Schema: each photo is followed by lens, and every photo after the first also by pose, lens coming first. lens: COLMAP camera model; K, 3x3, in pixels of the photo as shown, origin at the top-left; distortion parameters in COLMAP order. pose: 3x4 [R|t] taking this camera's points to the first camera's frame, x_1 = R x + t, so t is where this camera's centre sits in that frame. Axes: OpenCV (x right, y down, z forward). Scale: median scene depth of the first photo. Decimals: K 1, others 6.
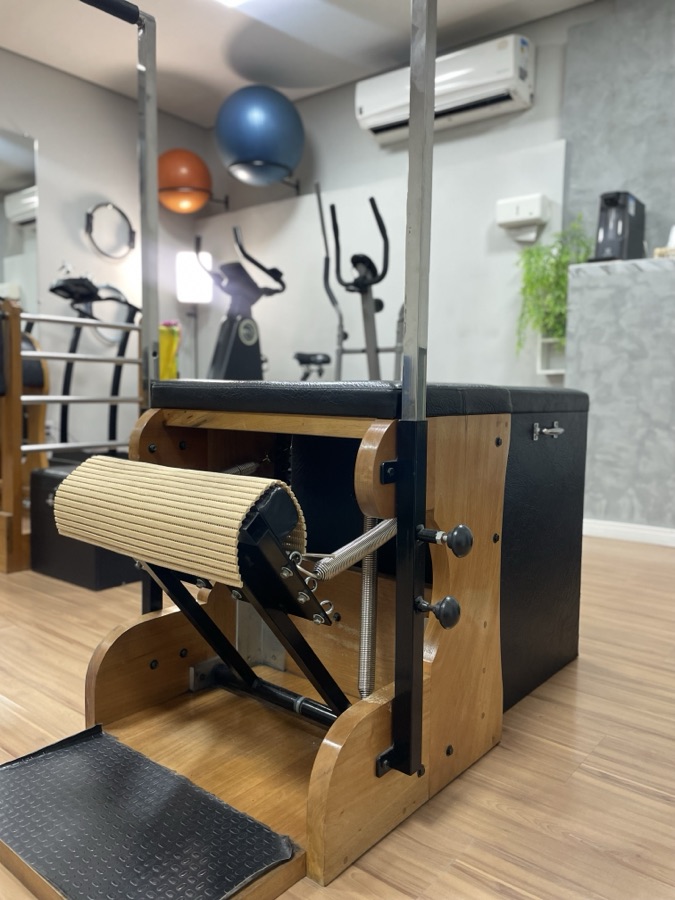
lens RADIAL K [[686.2, 0, 334.6], [0, 686.2, 446.8], [0, 0, 1]] dist [0.074352, -0.117798]
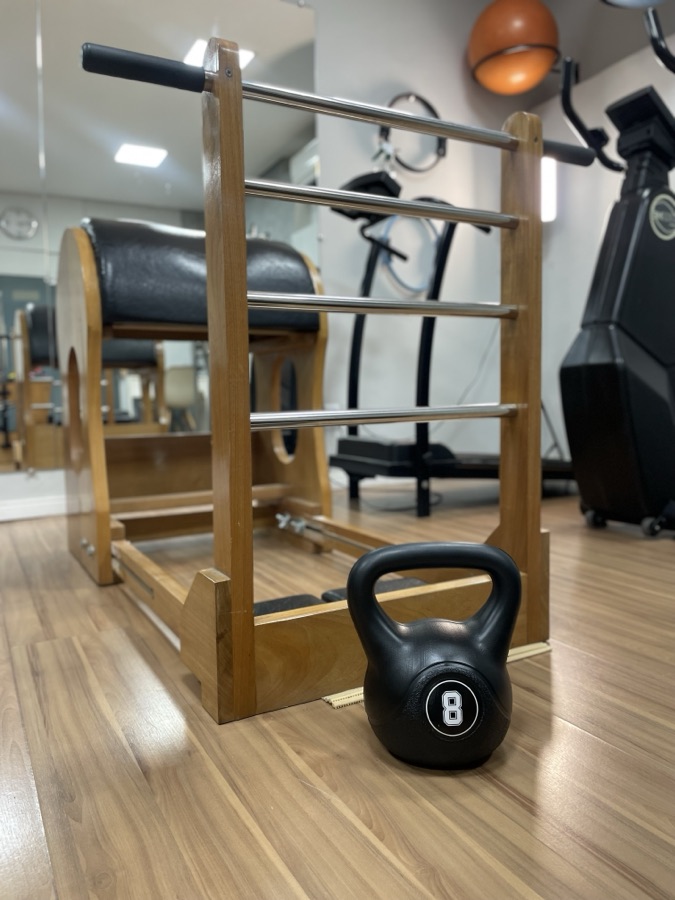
lens RADIAL K [[686.2, 0, 334.6], [0, 686.2, 446.8], [0, 0, 1]] dist [0.074352, -0.117798]
pose [[0.922052, -0.018042, -0.386644, -0.183500], [0.012198, 0.999771, -0.017562, 0.025818], [0.386873, 0.011477, 0.922062, 0.458353]]
